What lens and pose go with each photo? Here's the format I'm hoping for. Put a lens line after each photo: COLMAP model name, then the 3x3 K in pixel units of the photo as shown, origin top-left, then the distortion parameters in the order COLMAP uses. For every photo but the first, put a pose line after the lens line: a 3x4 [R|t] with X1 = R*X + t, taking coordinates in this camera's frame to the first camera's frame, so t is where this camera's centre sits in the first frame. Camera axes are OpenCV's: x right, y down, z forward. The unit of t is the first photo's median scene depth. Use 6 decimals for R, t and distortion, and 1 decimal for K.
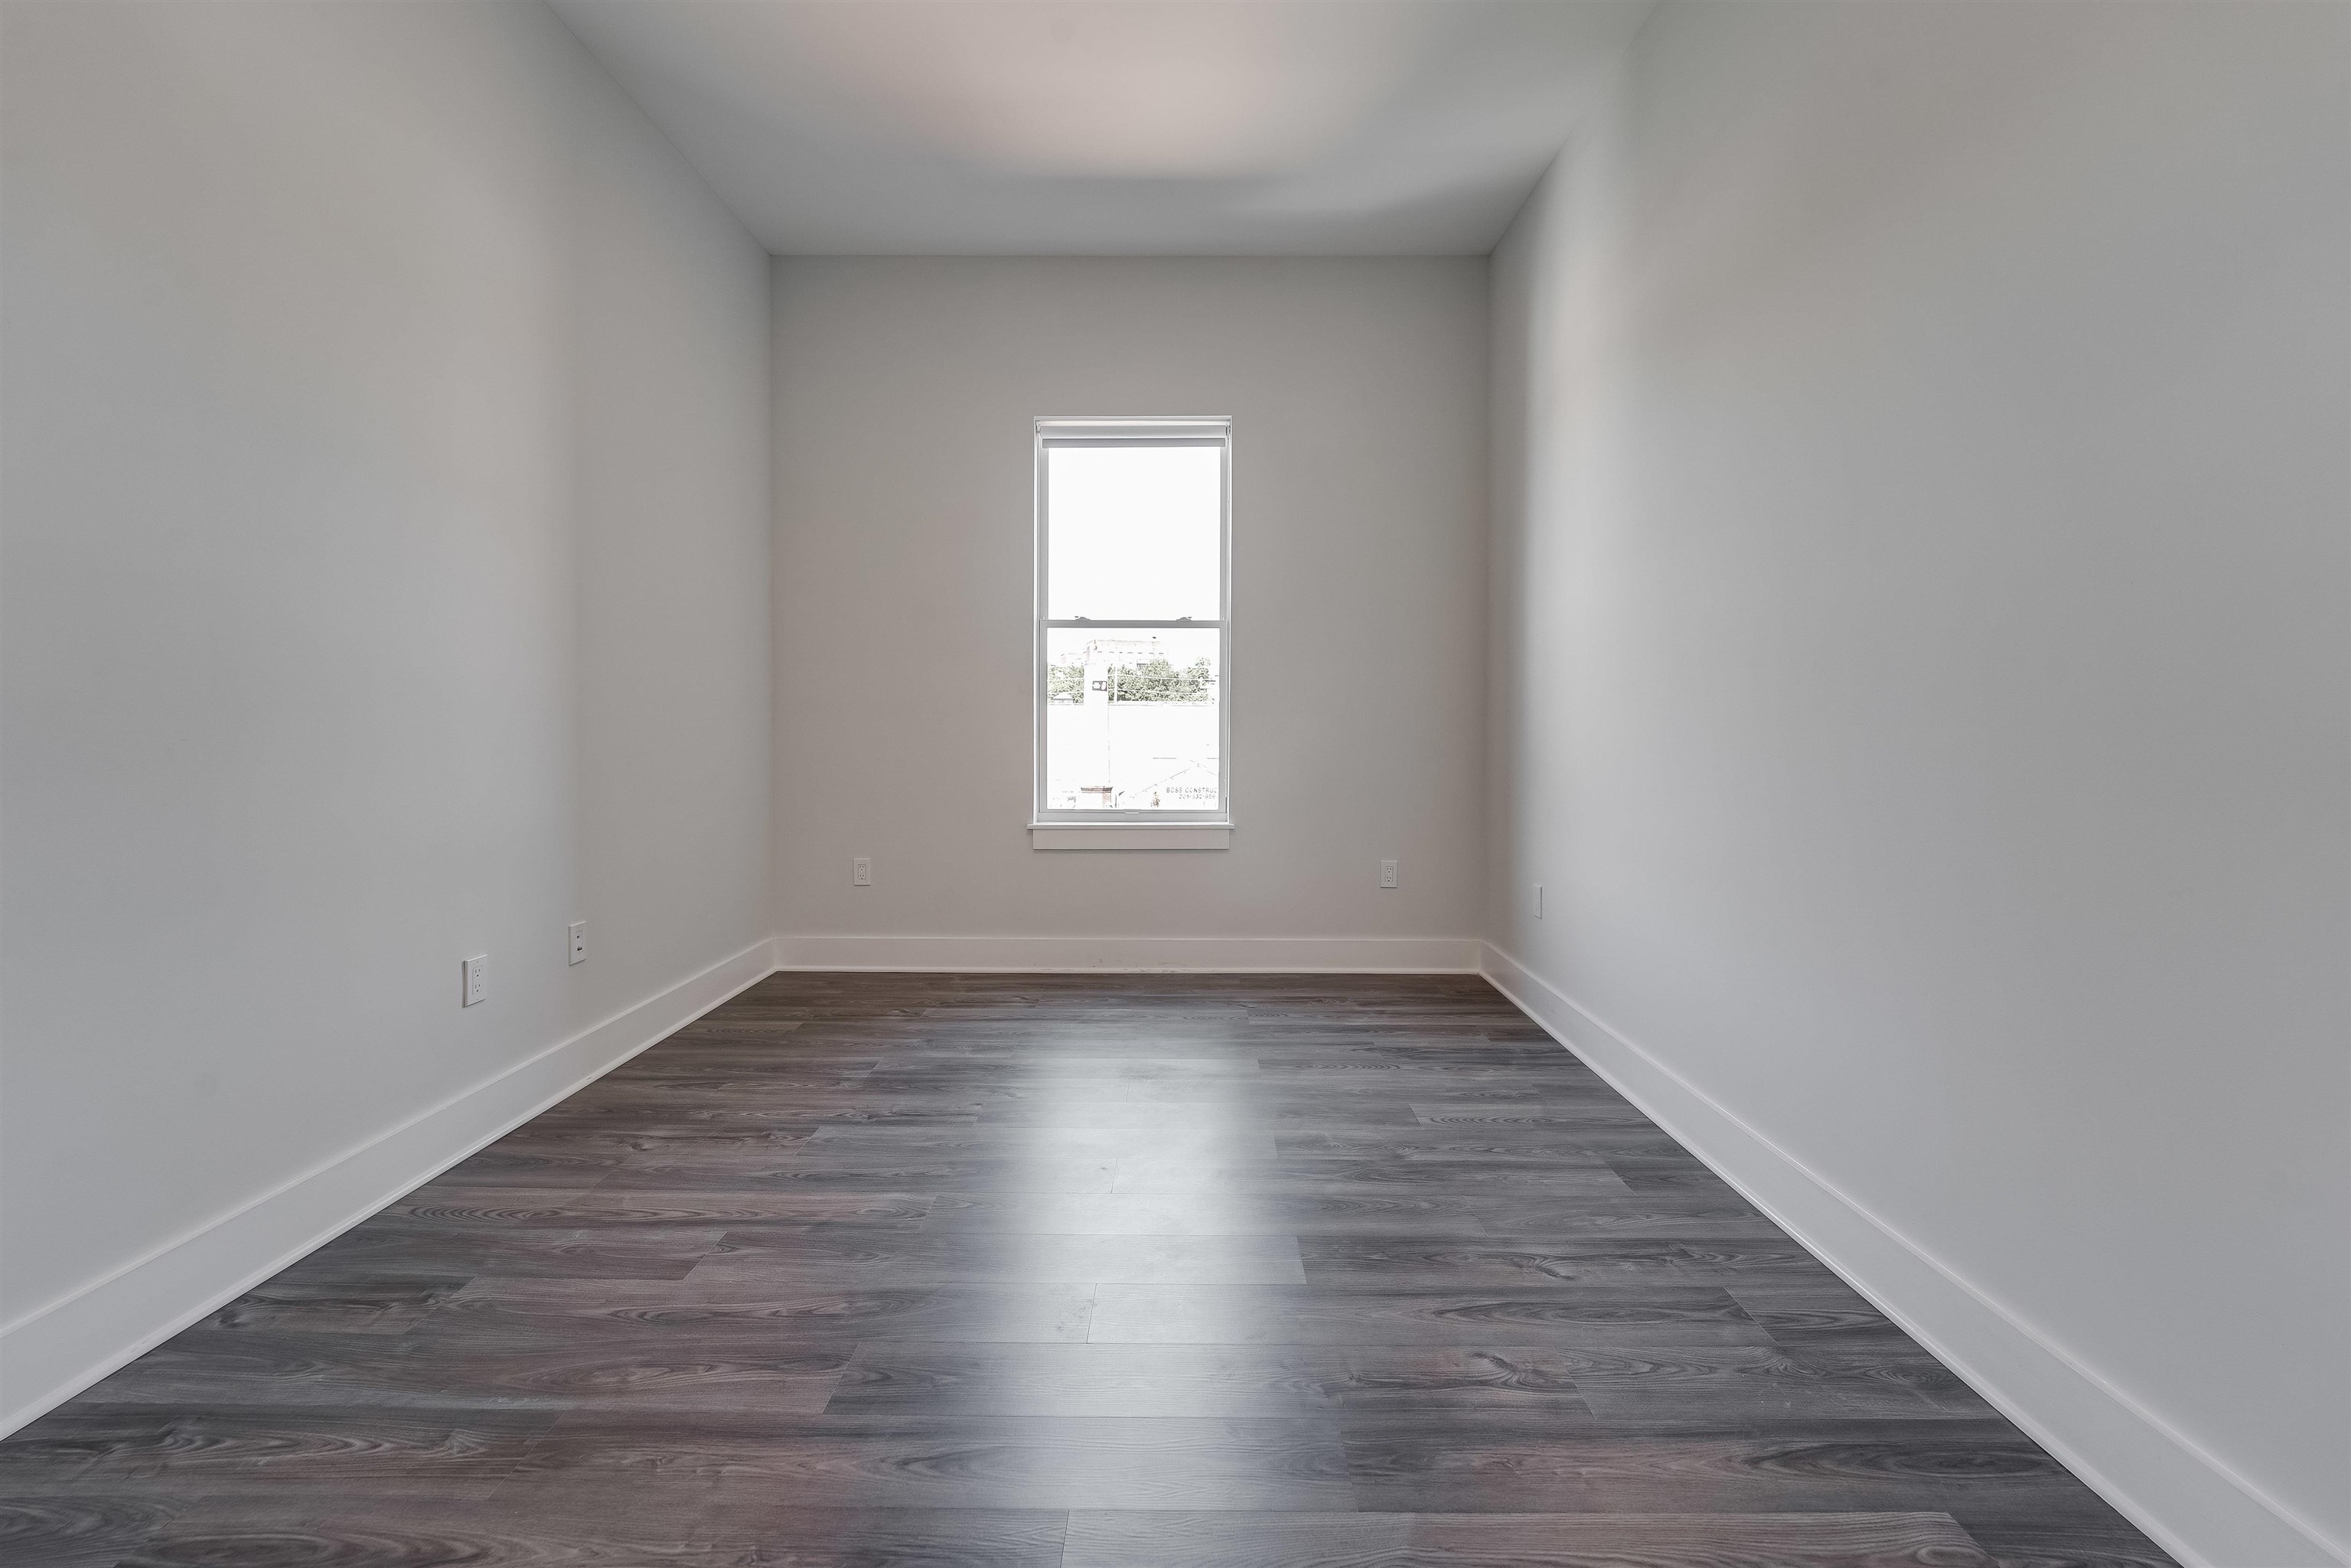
lens RADIAL K [[944.8, 0, 1187.0], [0, 944.8, 745.1], [0, 0, 1]] dist [-0.008472, -0.001104]
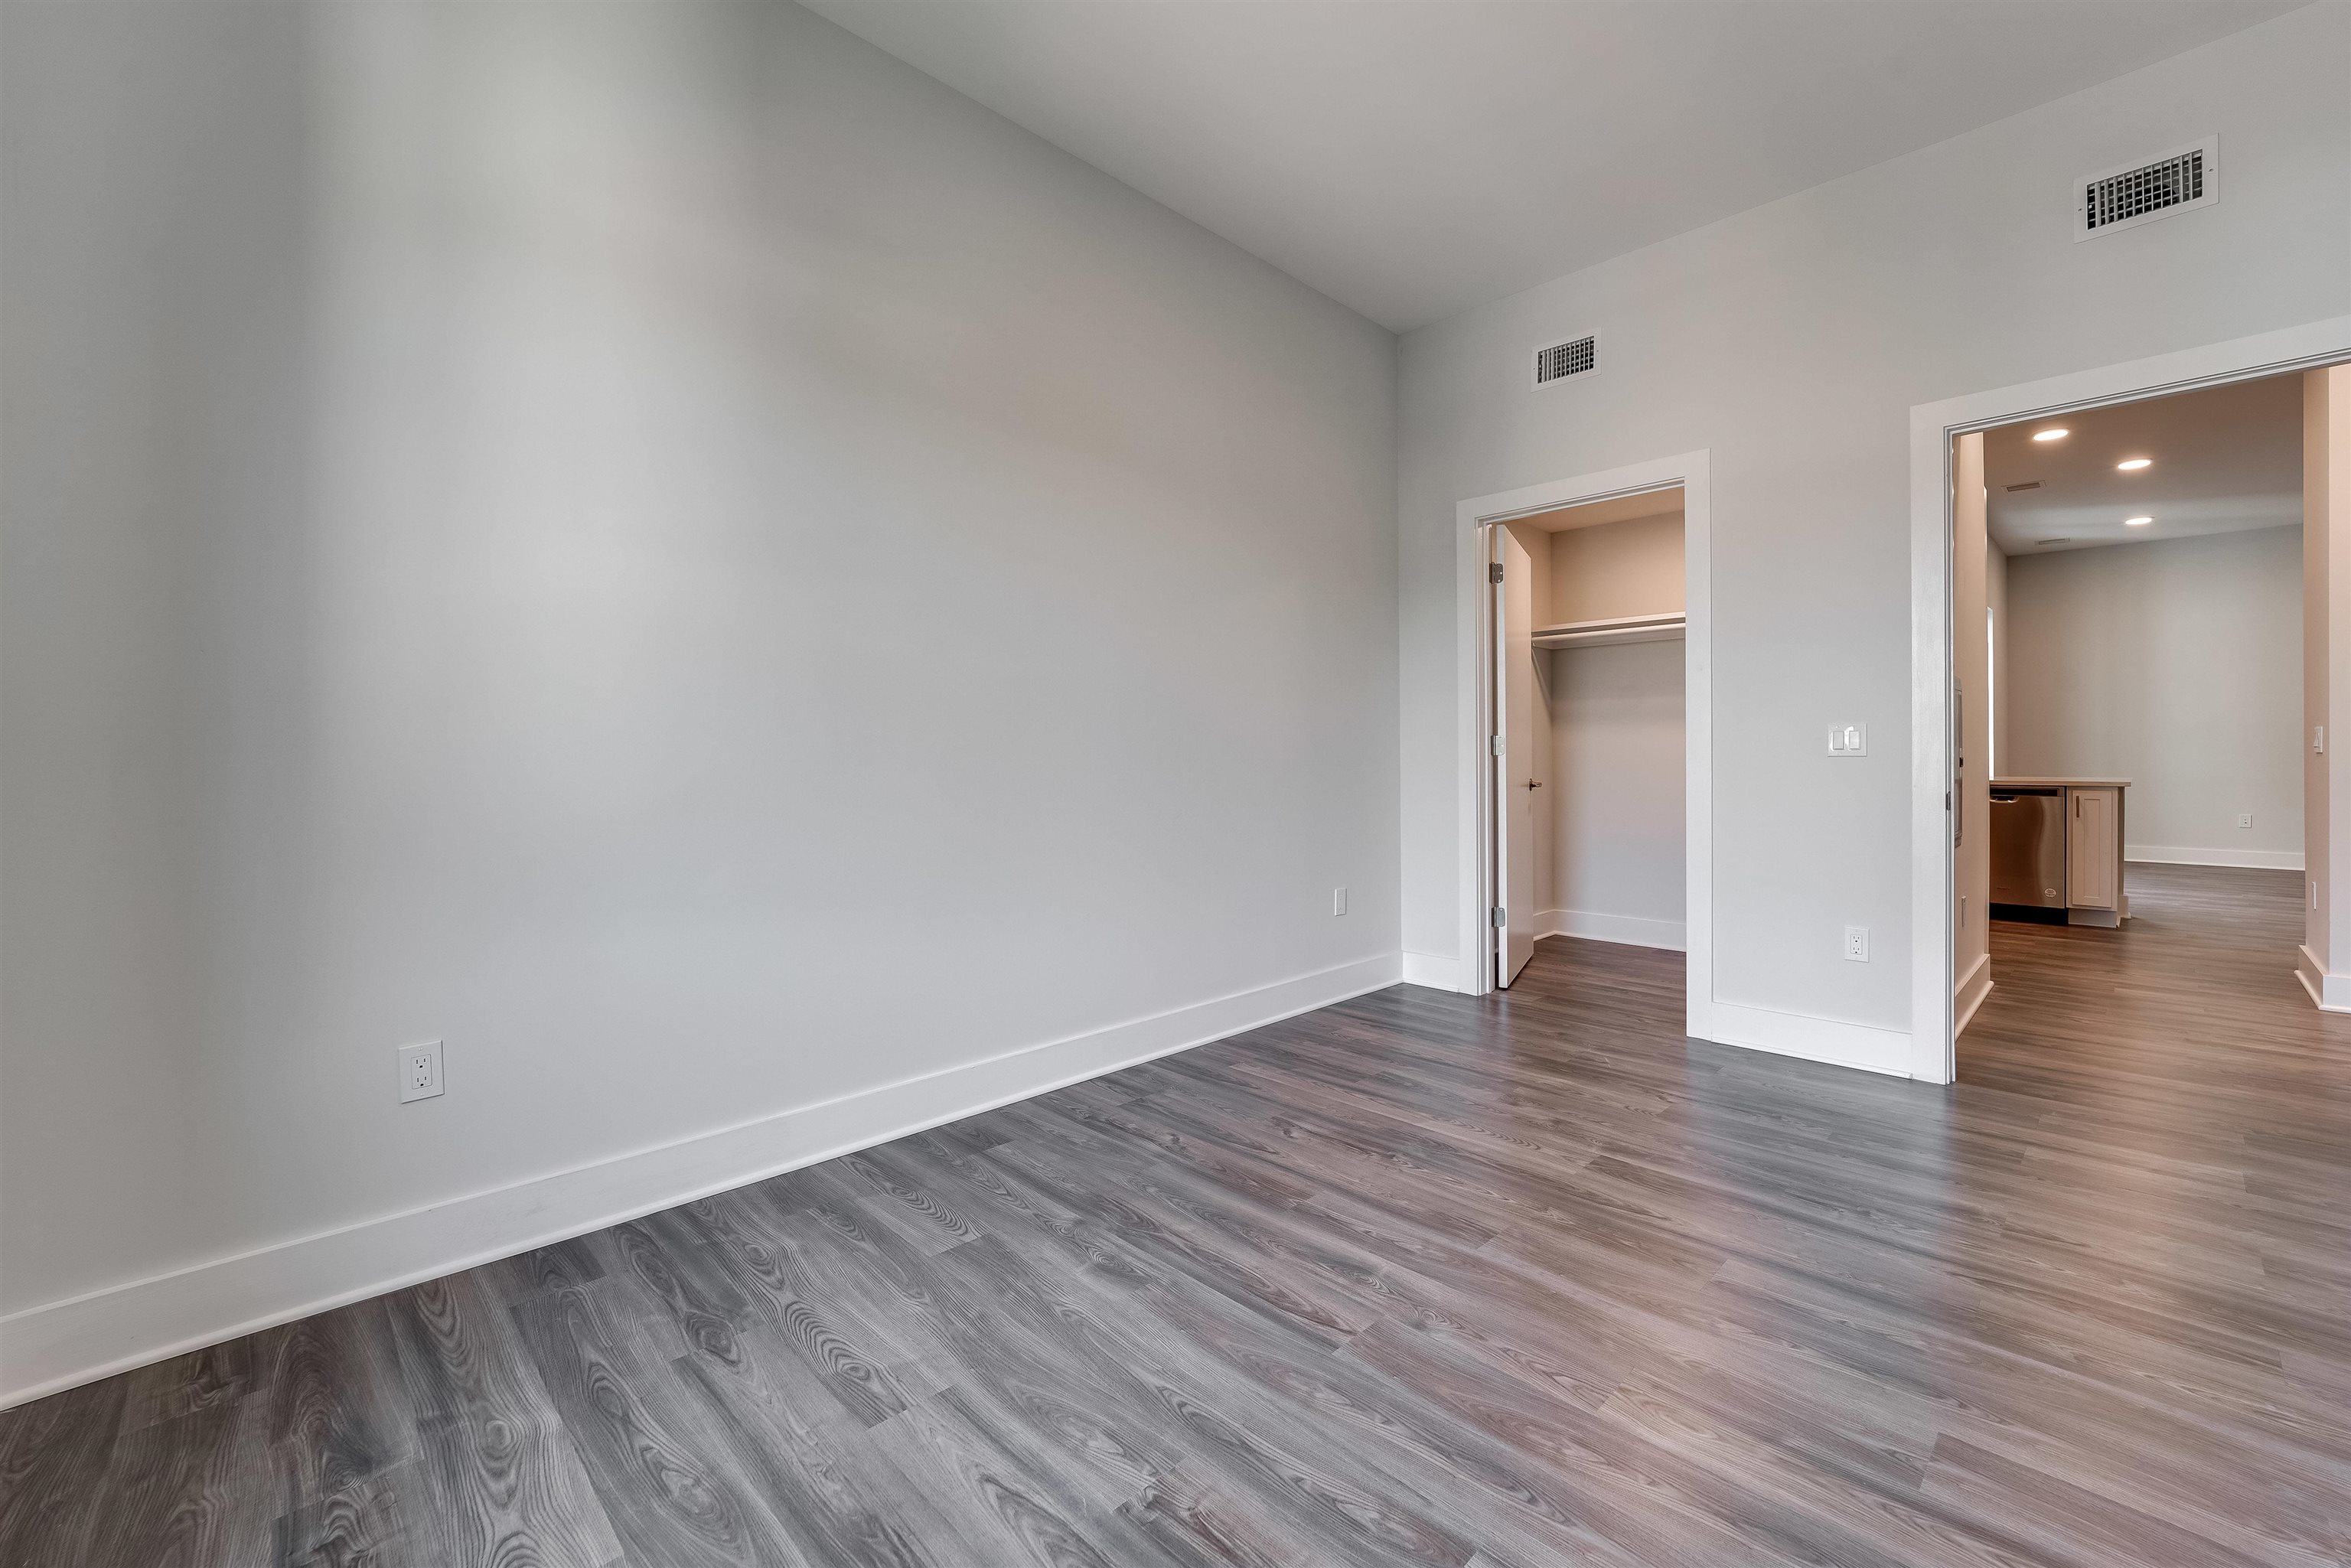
lens RADIAL K [[948.4, 0, 1178.7], [0, 948.4, 763.4], [0, 0, 1]] dist [-0.008227, -0.000569]
pose [[-0.695412, -0.004683, 0.718596, -0.553687], [0.019513, 0.999487, 0.025397, -0.039054], [-0.718346, 0.031683, -0.694964, 1.697947]]
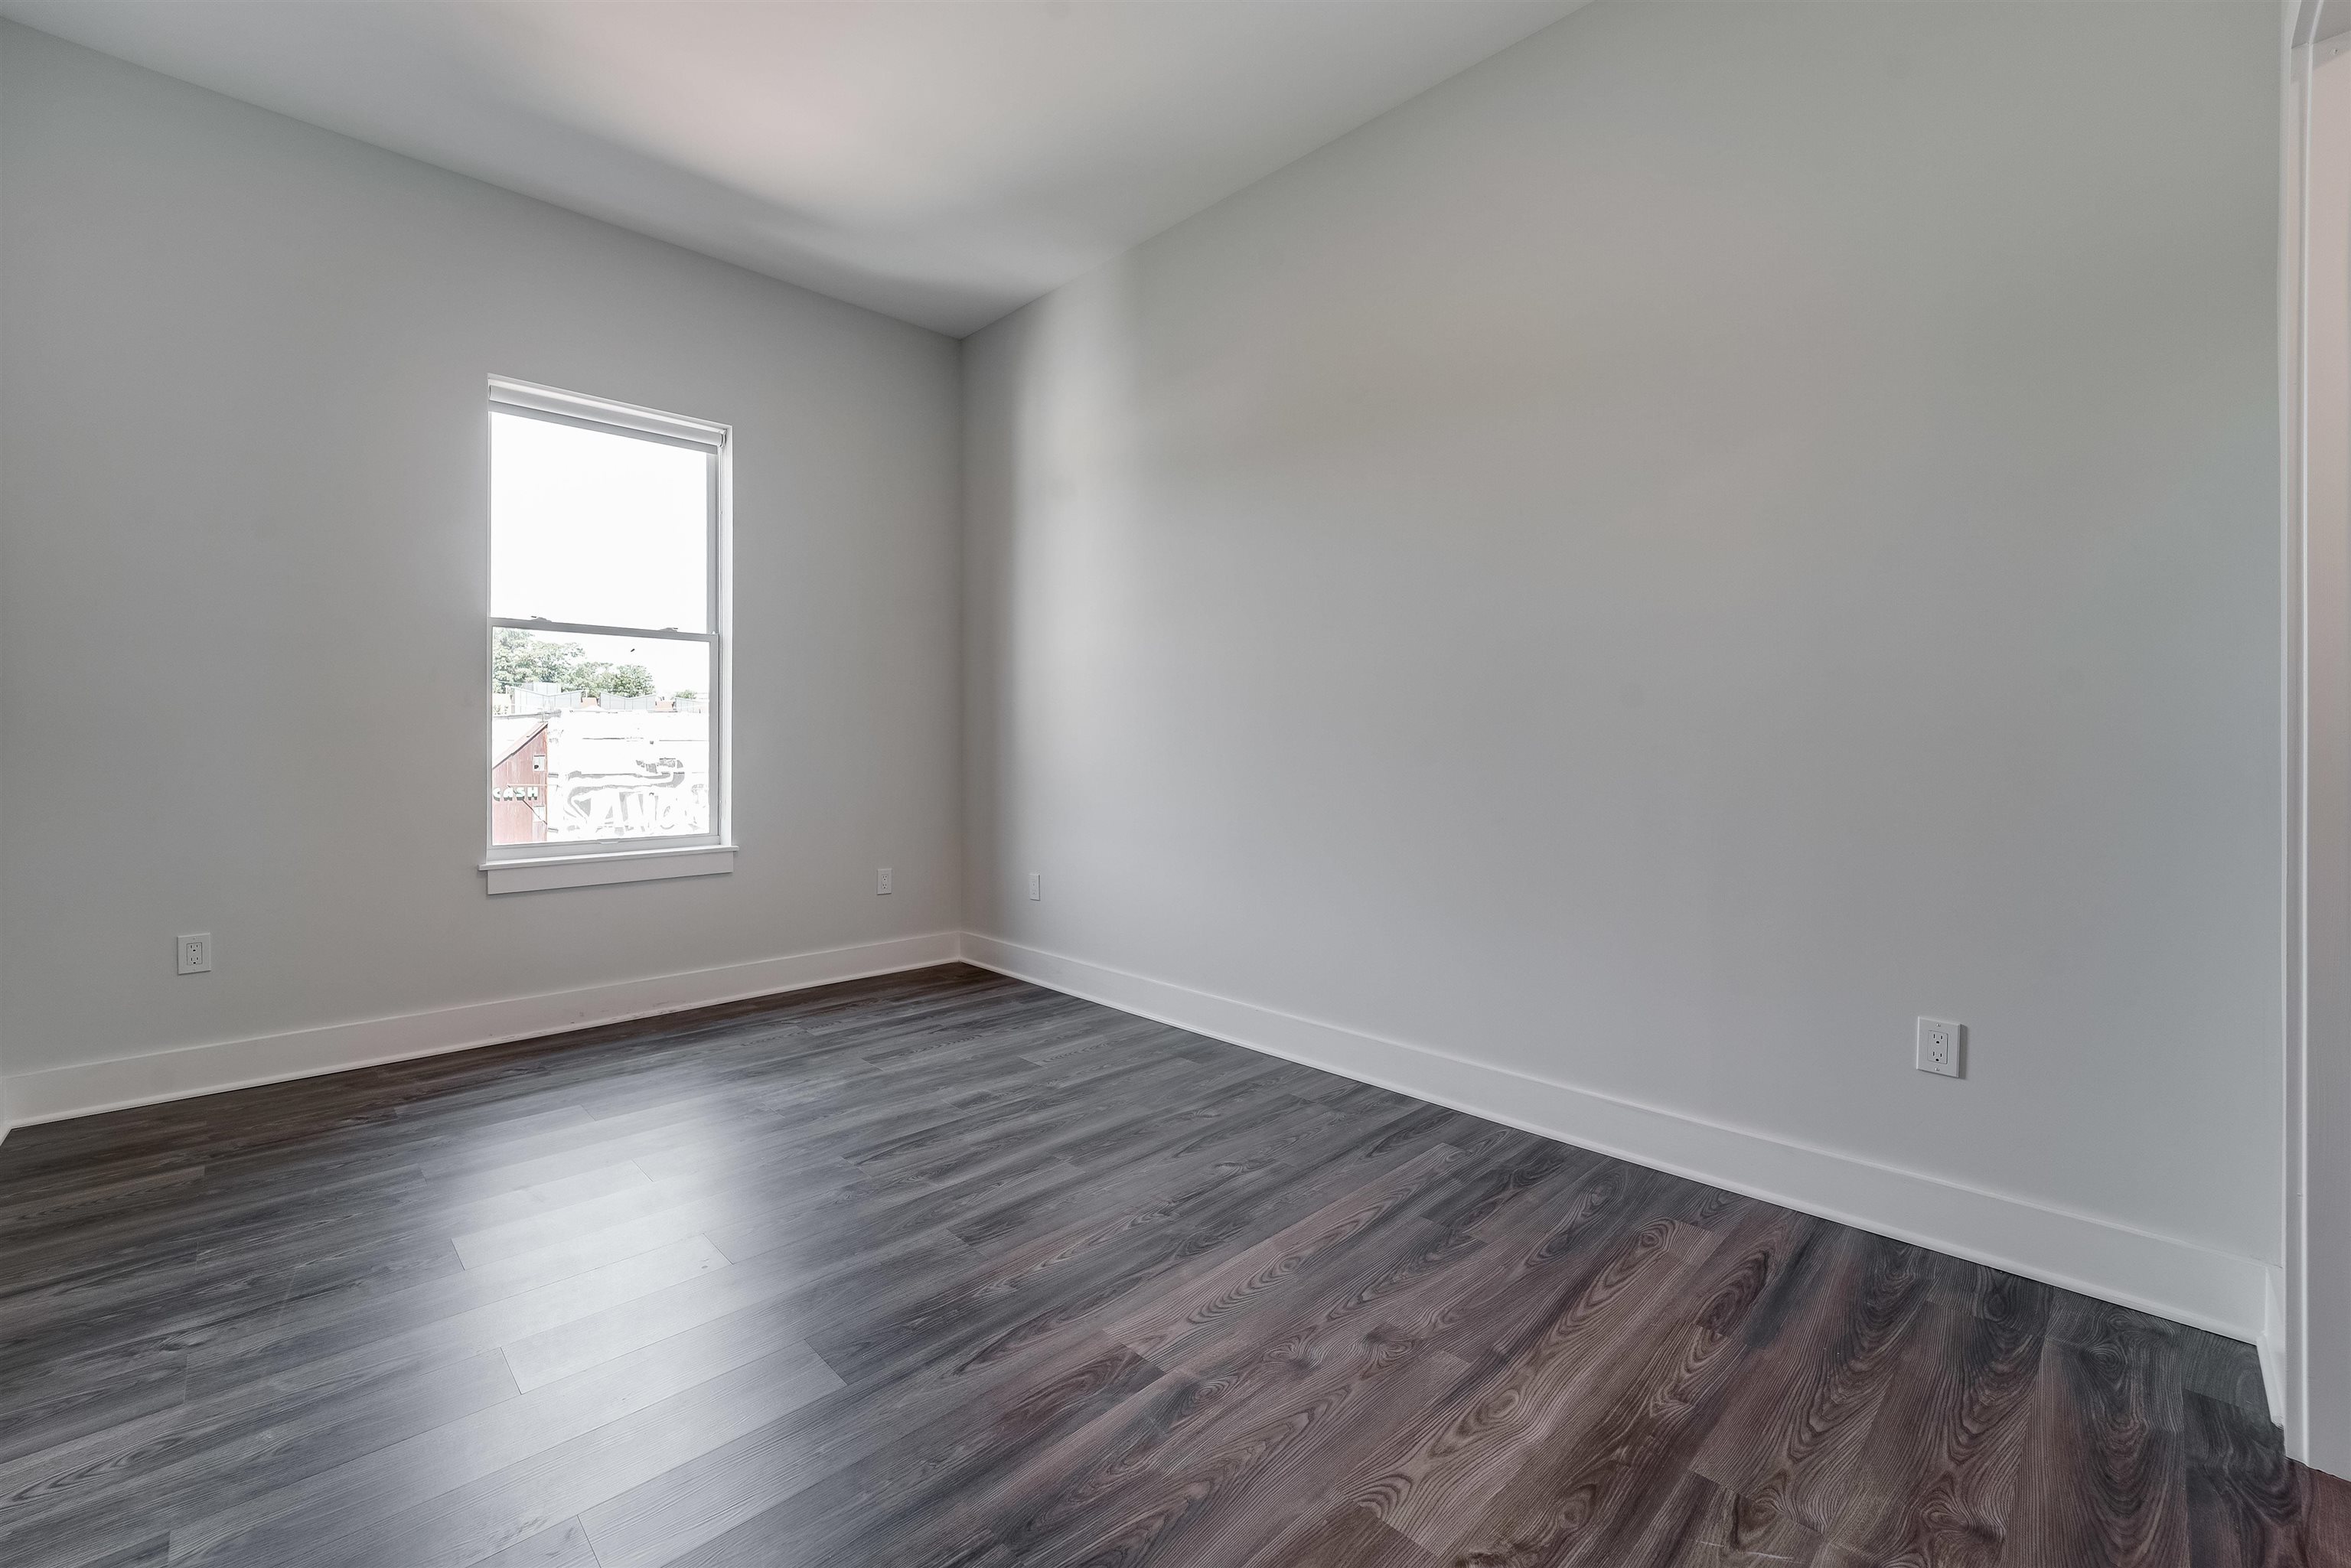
lens RADIAL K [[963.6, 0, 1179.3], [0, 963.6, 747.3], [0, 0, 1]] dist [-0.009312, -0.000152]
pose [[0.709674, -0.003731, 0.704520, -0.604757], [0.014936, 0.999841, -0.009750, -0.002768], [-0.704372, 0.017442, 0.709617, -0.041611]]
